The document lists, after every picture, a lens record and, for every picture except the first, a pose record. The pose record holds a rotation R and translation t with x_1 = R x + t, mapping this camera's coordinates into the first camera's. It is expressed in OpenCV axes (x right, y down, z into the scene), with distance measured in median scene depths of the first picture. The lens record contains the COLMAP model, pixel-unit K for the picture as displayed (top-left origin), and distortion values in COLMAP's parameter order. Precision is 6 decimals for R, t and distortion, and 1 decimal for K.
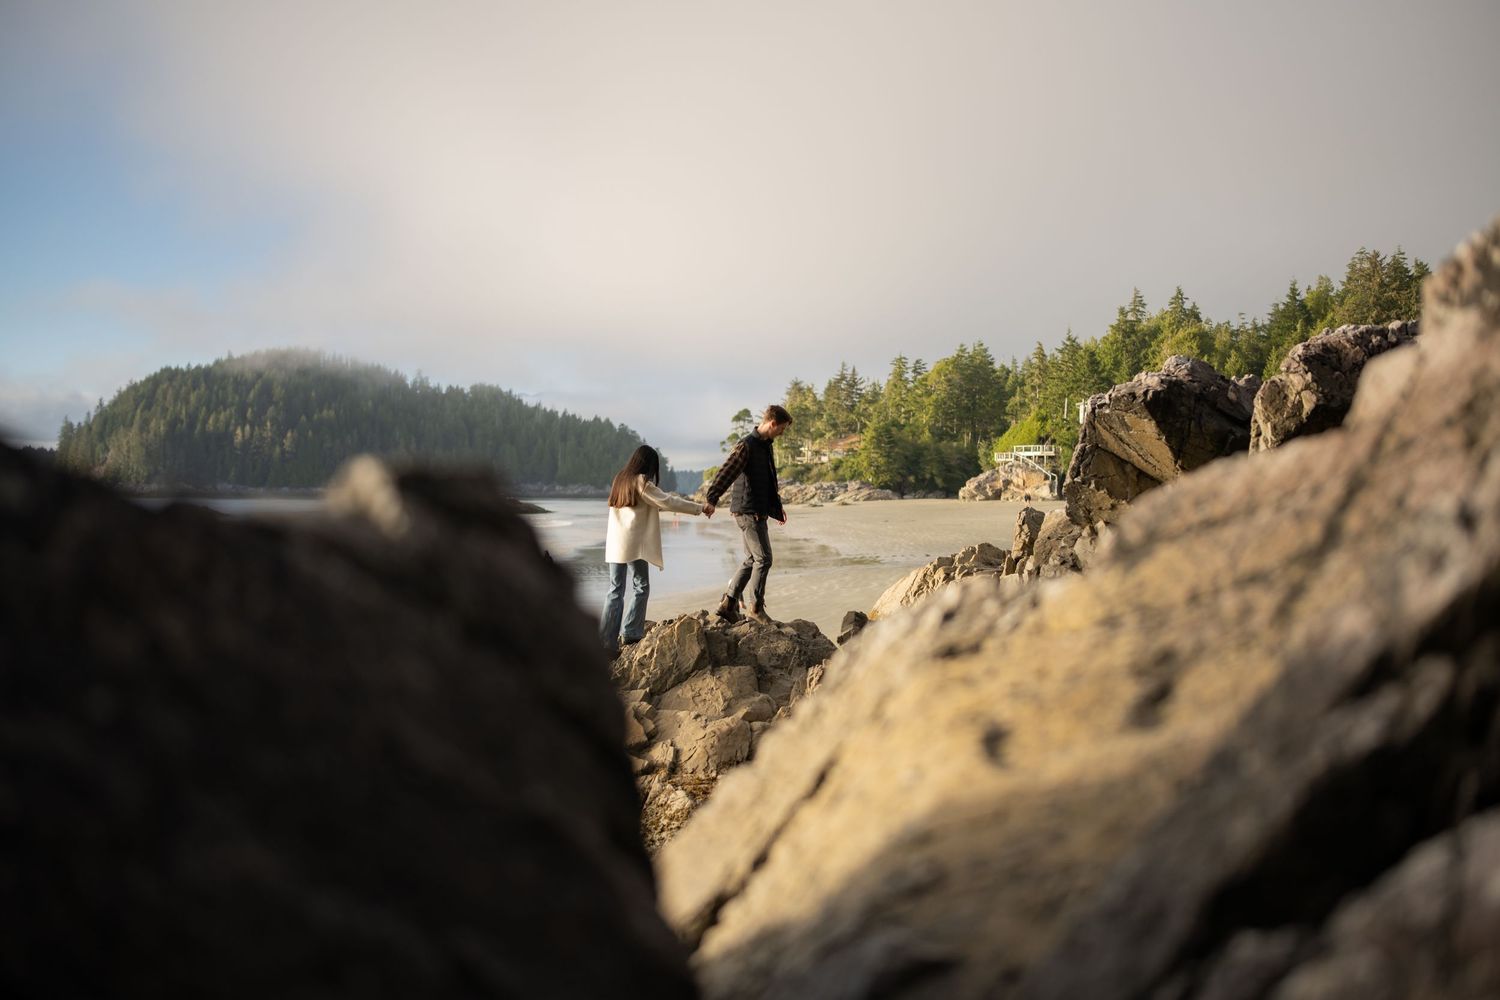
lens RADIAL K [[1534.8, 0, 779.6], [0, 1534.8, 500.0], [0, 0, 1]] dist [-0.044889, 0.011172]
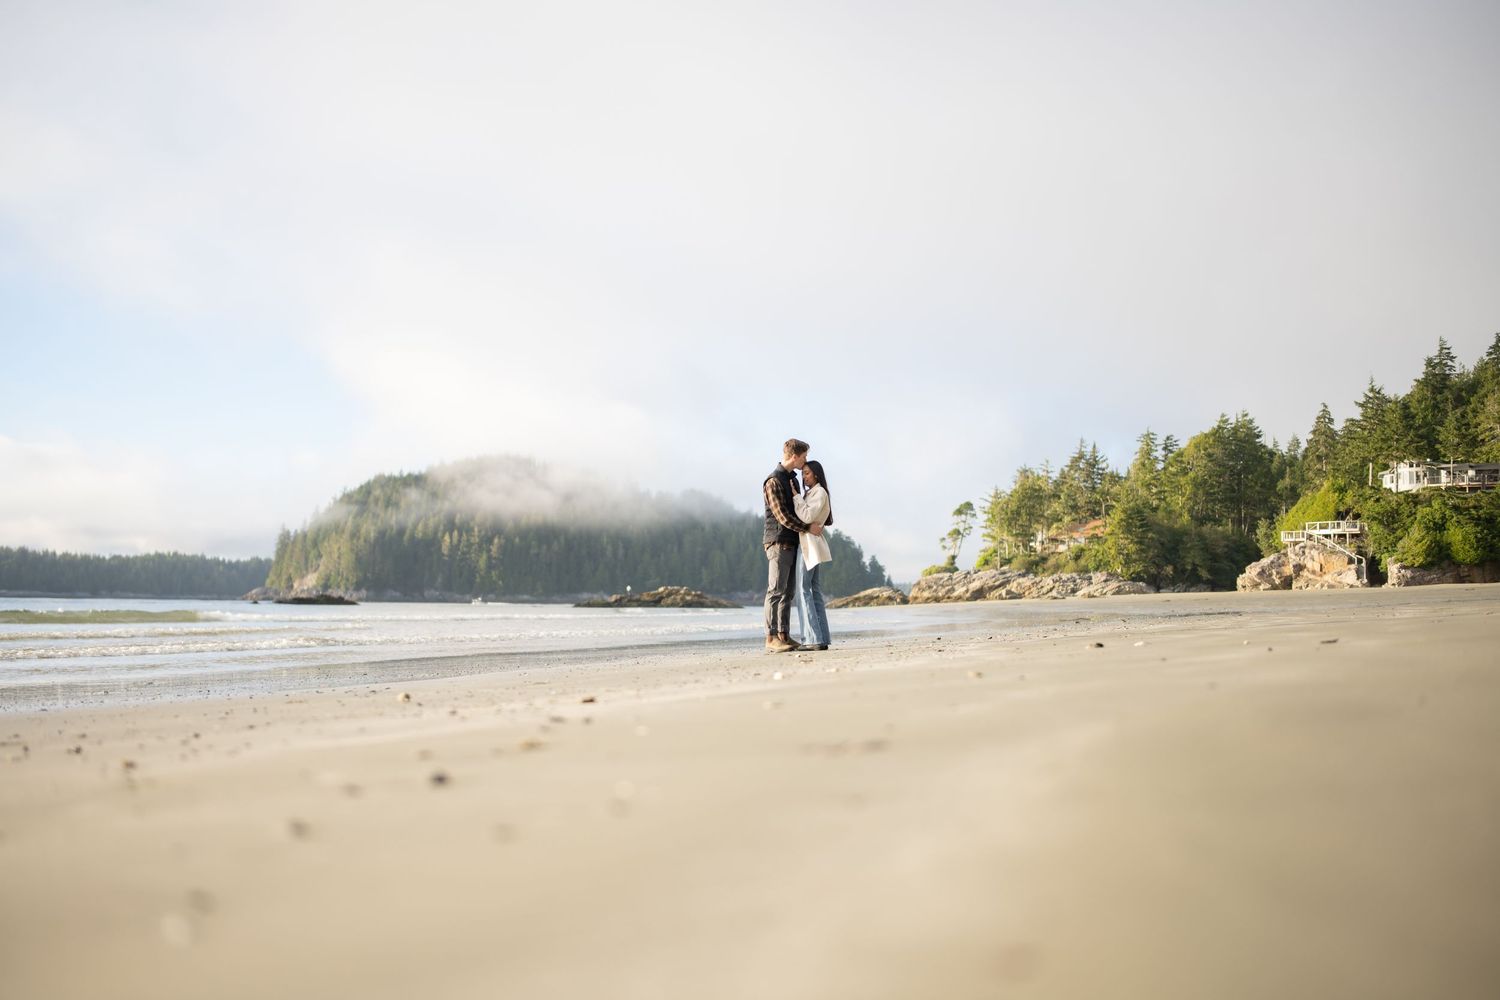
lens RADIAL K [[1532.7, 0, 725.2], [0, 1532.7, 497.0], [0, 0, 1]] dist [-0.046352, 0.006543]
pose [[0.984196, -0.012066, -0.176671, -0.004527], [-0.001647, 0.997009, -0.077267, 0.010730], [0.177075, 0.076337, 0.981232, 0.126084]]
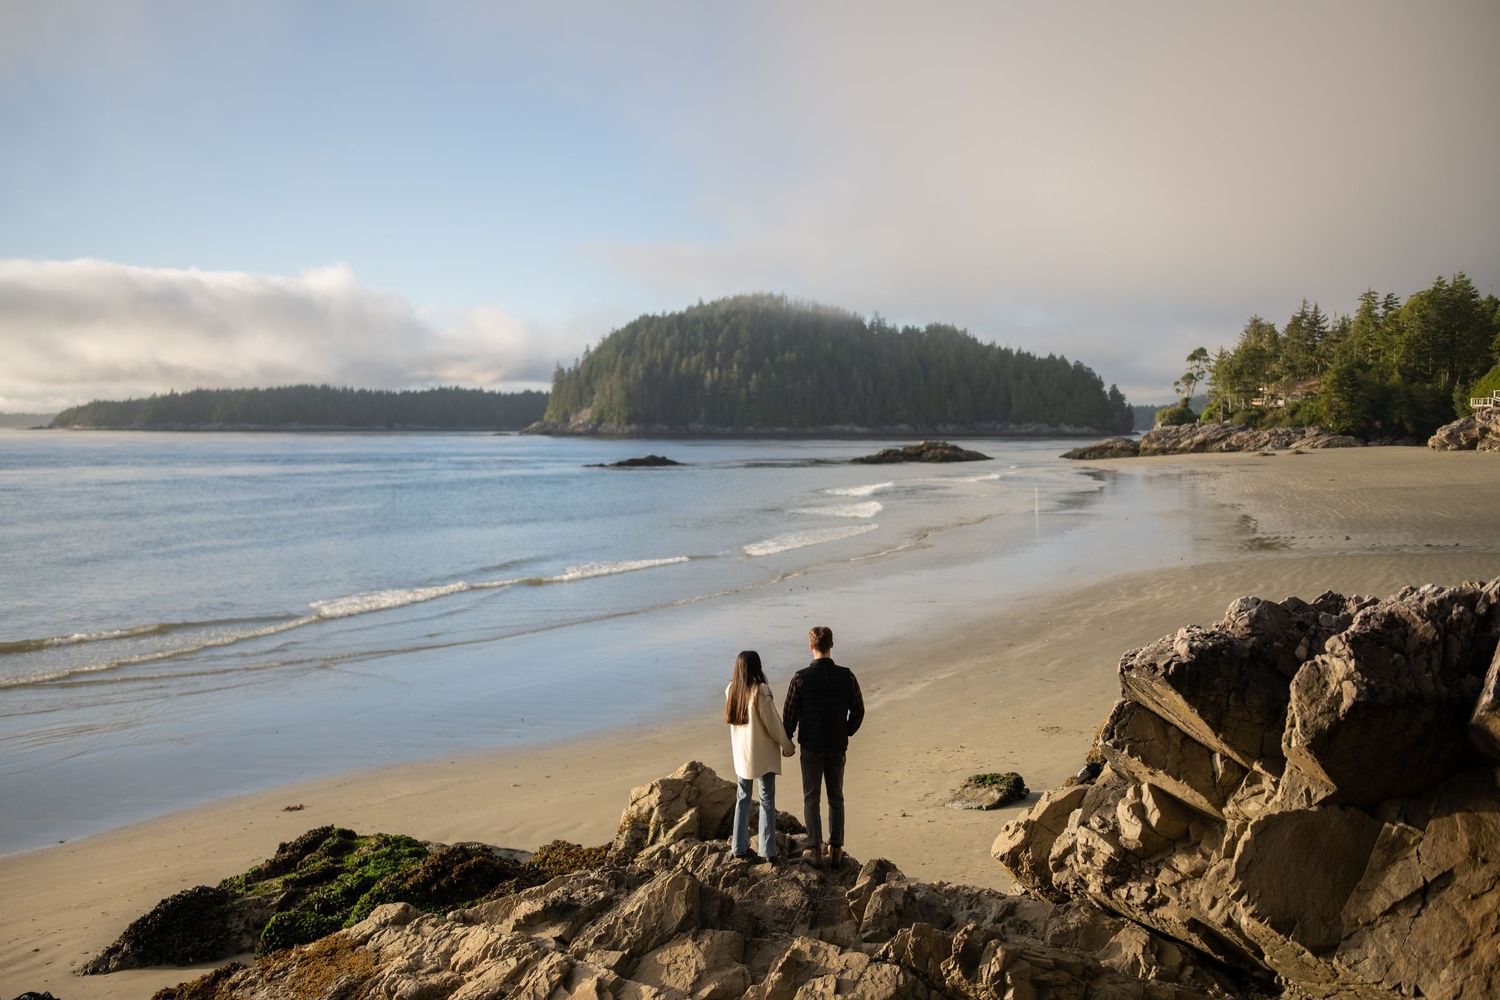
lens RADIAL K [[1522.3, 0, 750.0], [0, 1522.3, 500.0], [0, 0, 1]] dist [-0.043321, 0.008596]
pose [[0.949794, 0.012332, -0.312634, 0.010453], [0.001336, 0.999054, 0.043469, -0.007527], [0.312875, -0.041705, 0.948878, 0.003648]]
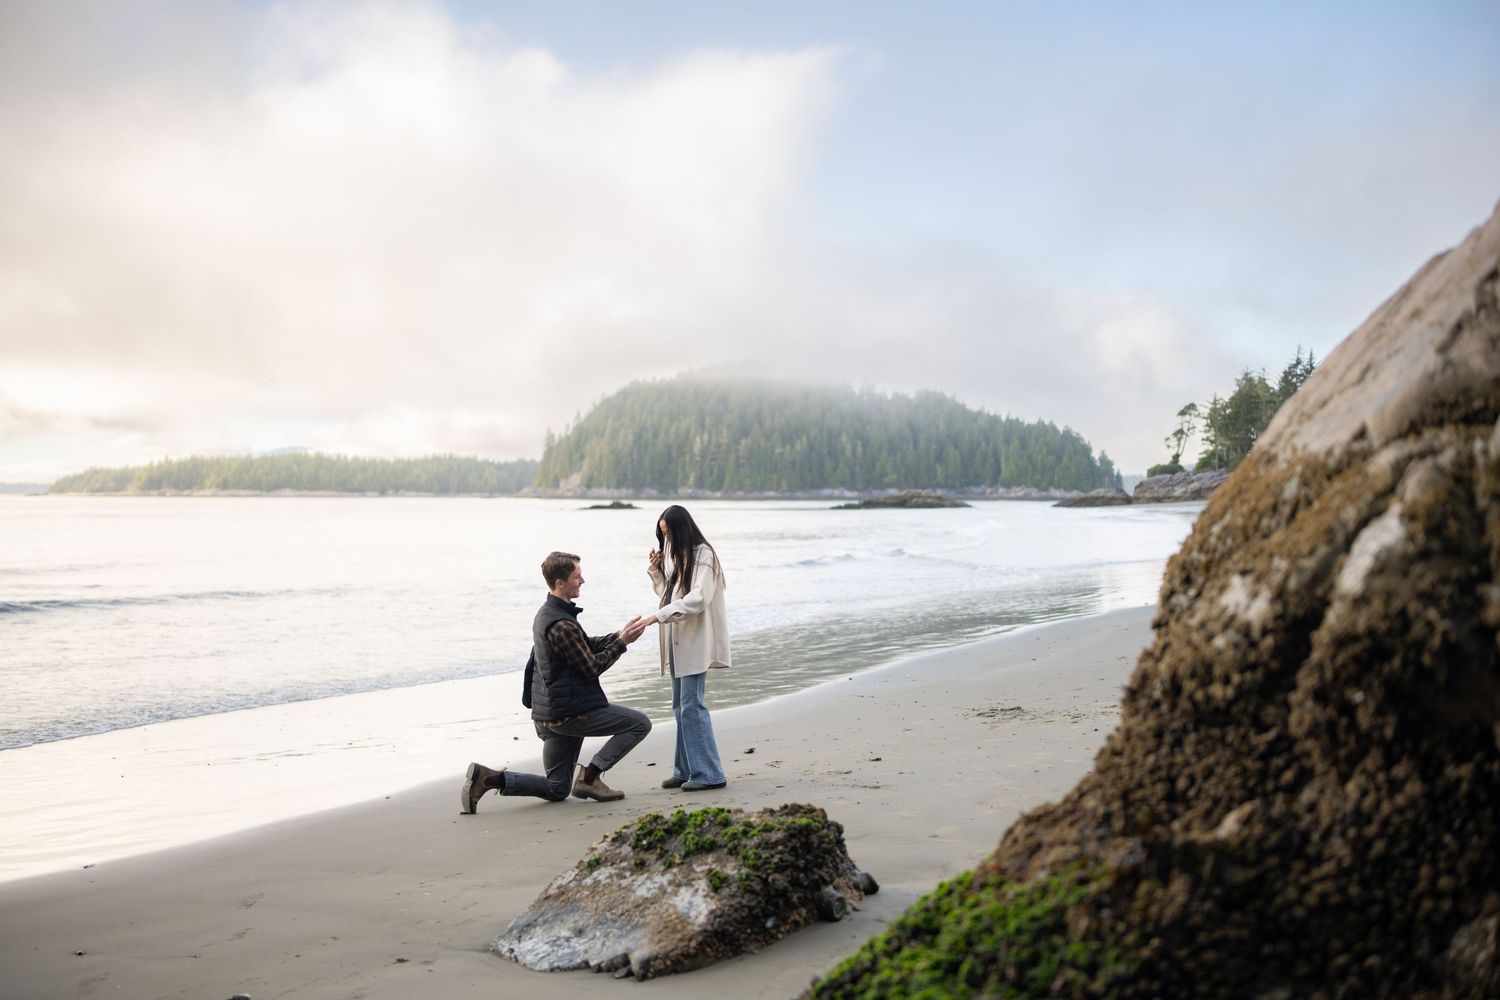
lens RADIAL K [[1485.7, 0, 744.2], [0, 1485.7, 497.9], [0, 0, 1]] dist [-0.049342, 0.009055]
pose [[0.949004, -0.006292, -0.315202, 0.004437], [0.004526, 0.999970, -0.006335, 0.005669], [0.315233, 0.004586, 0.949003, 0.061448]]
